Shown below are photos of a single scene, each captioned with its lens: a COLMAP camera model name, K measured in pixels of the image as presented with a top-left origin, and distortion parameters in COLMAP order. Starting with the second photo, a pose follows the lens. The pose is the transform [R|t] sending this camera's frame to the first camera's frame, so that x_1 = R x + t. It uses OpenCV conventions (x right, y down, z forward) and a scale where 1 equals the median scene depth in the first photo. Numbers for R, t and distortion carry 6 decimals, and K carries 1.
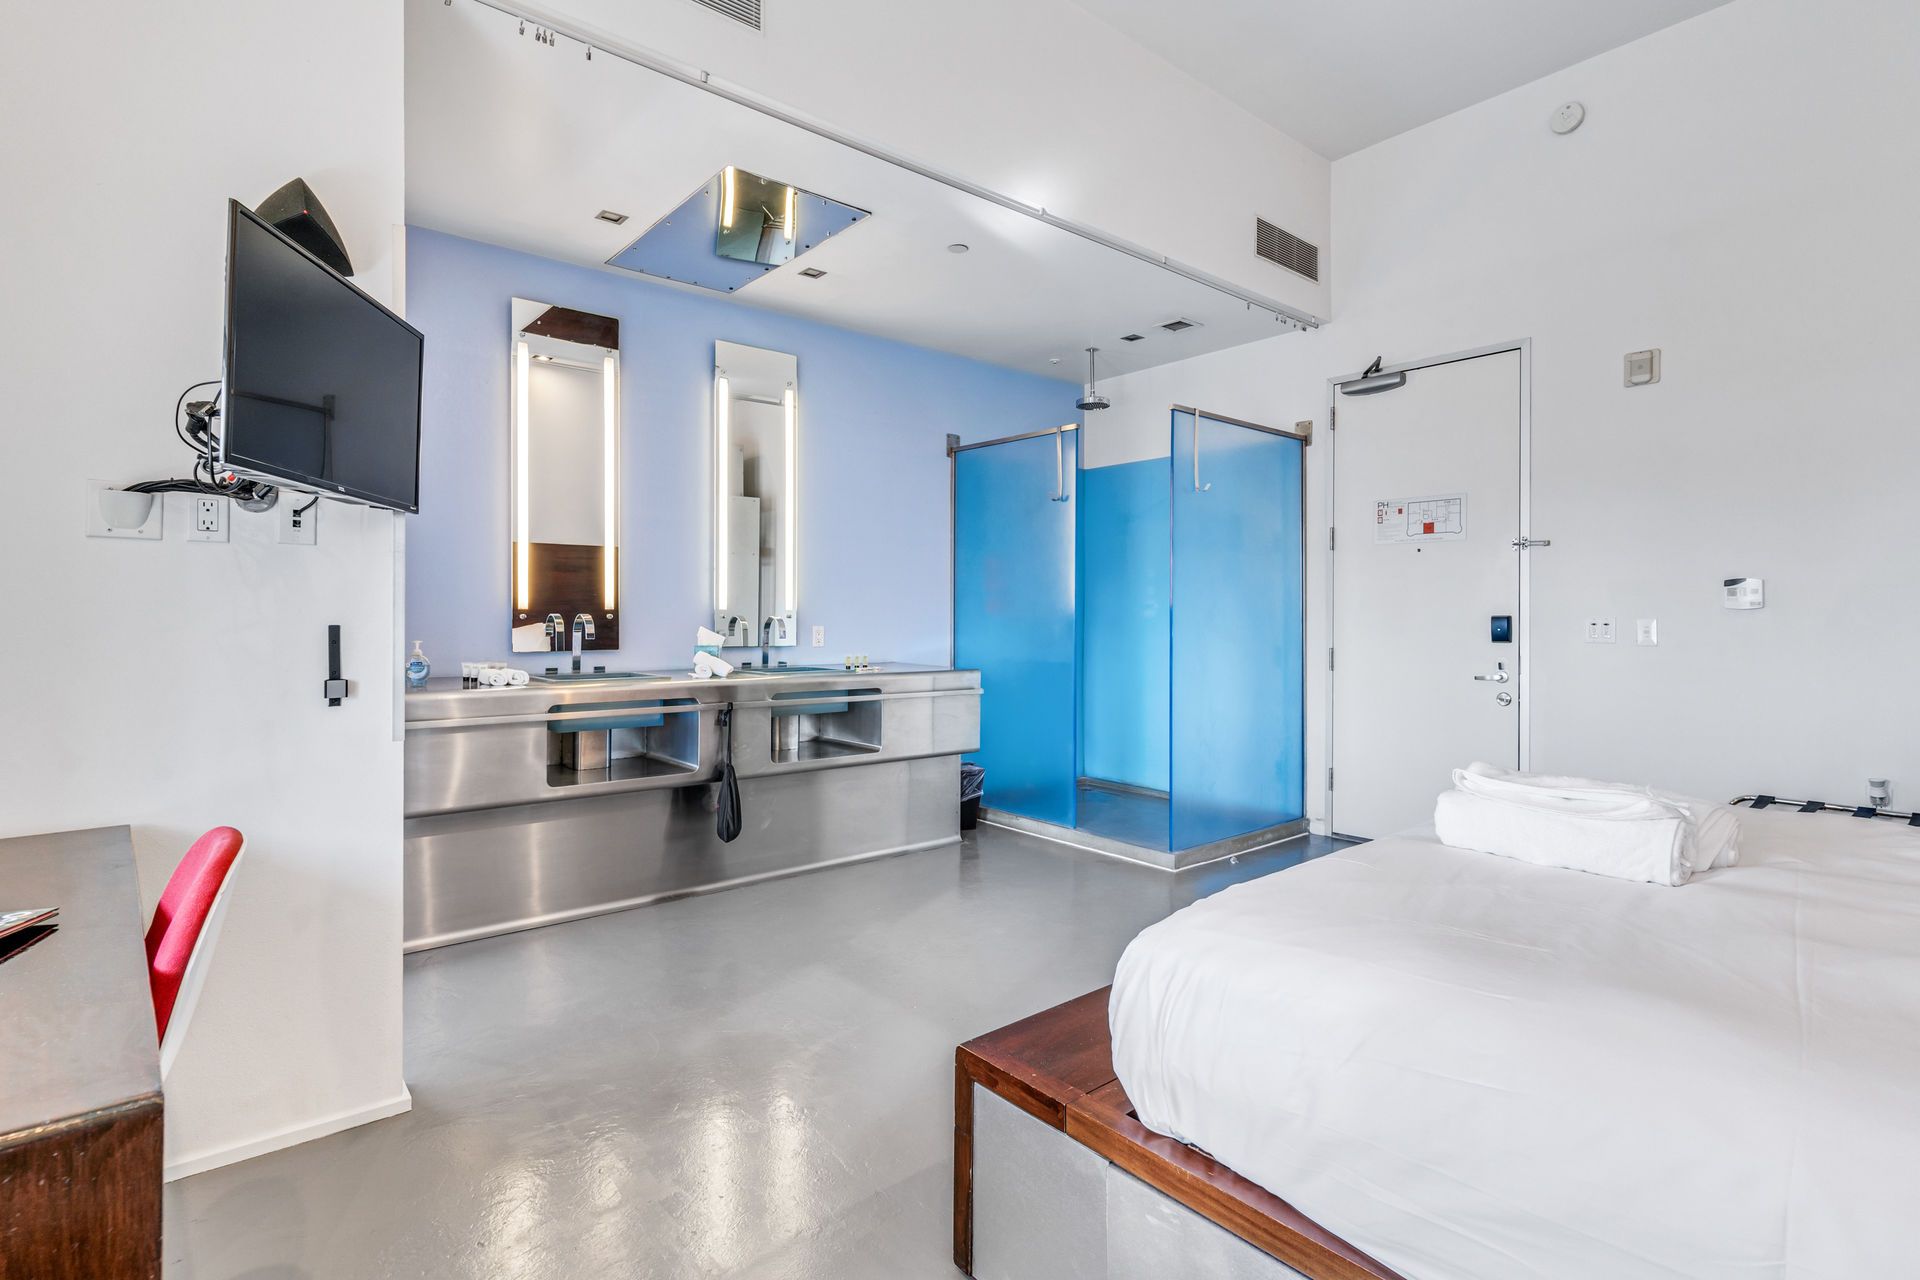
lens RADIAL K [[920.0, 0, 966.4], [0, 920.0, 626.1], [0, 0, 1]] dist [0.004022, 0.001100]
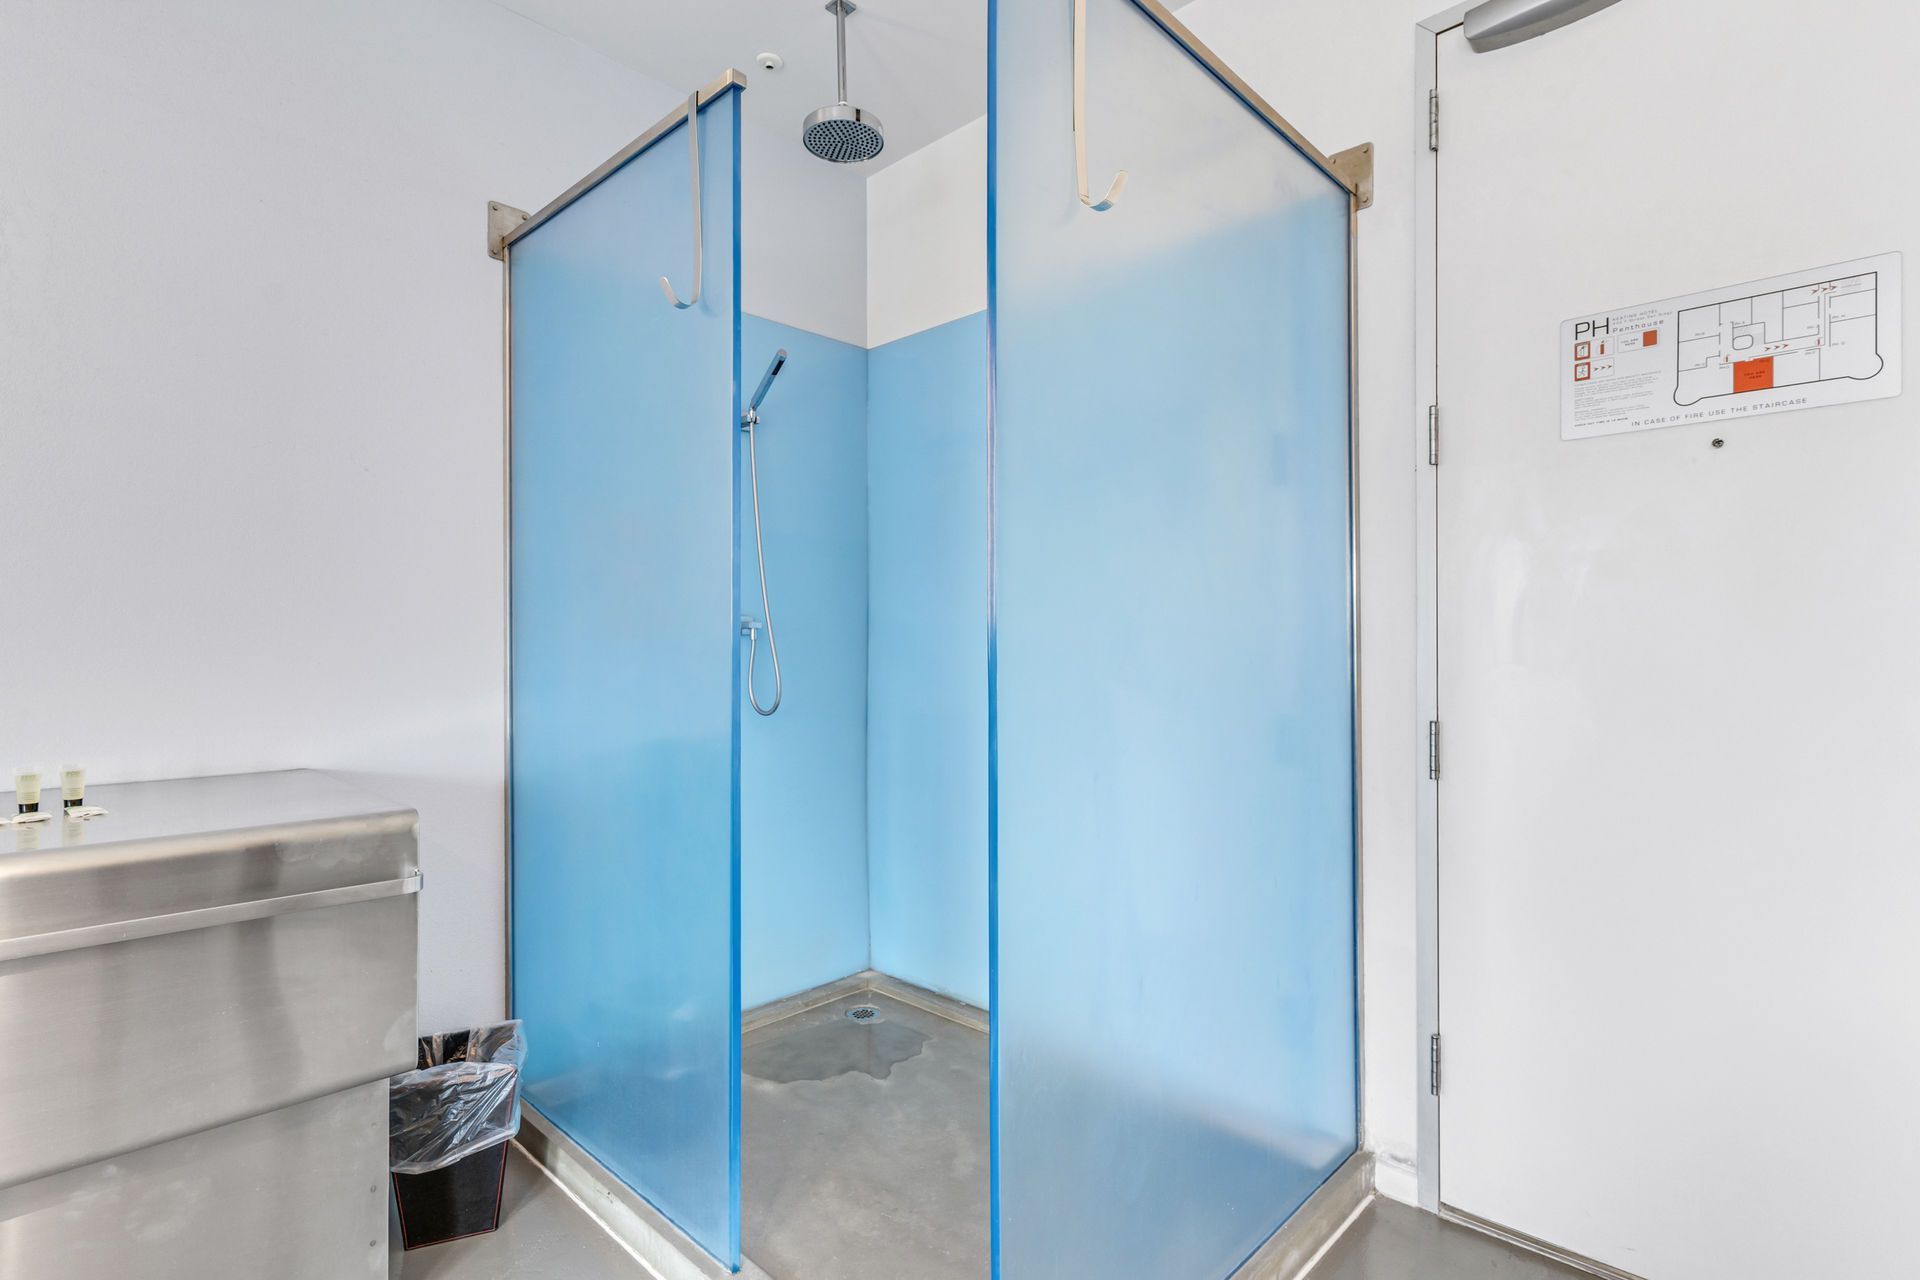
lens RADIAL K [[920.0, 0, 956.4], [0, 920.0, 652.4], [0, 0, 1]] dist [0.004022, 0.001100]
pose [[0.995212, -0.004099, 0.097656, 0.162698], [0.005865, 0.999824, -0.017800, 0.000239], [-0.097566, 0.018287, 0.995061, 0.641370]]
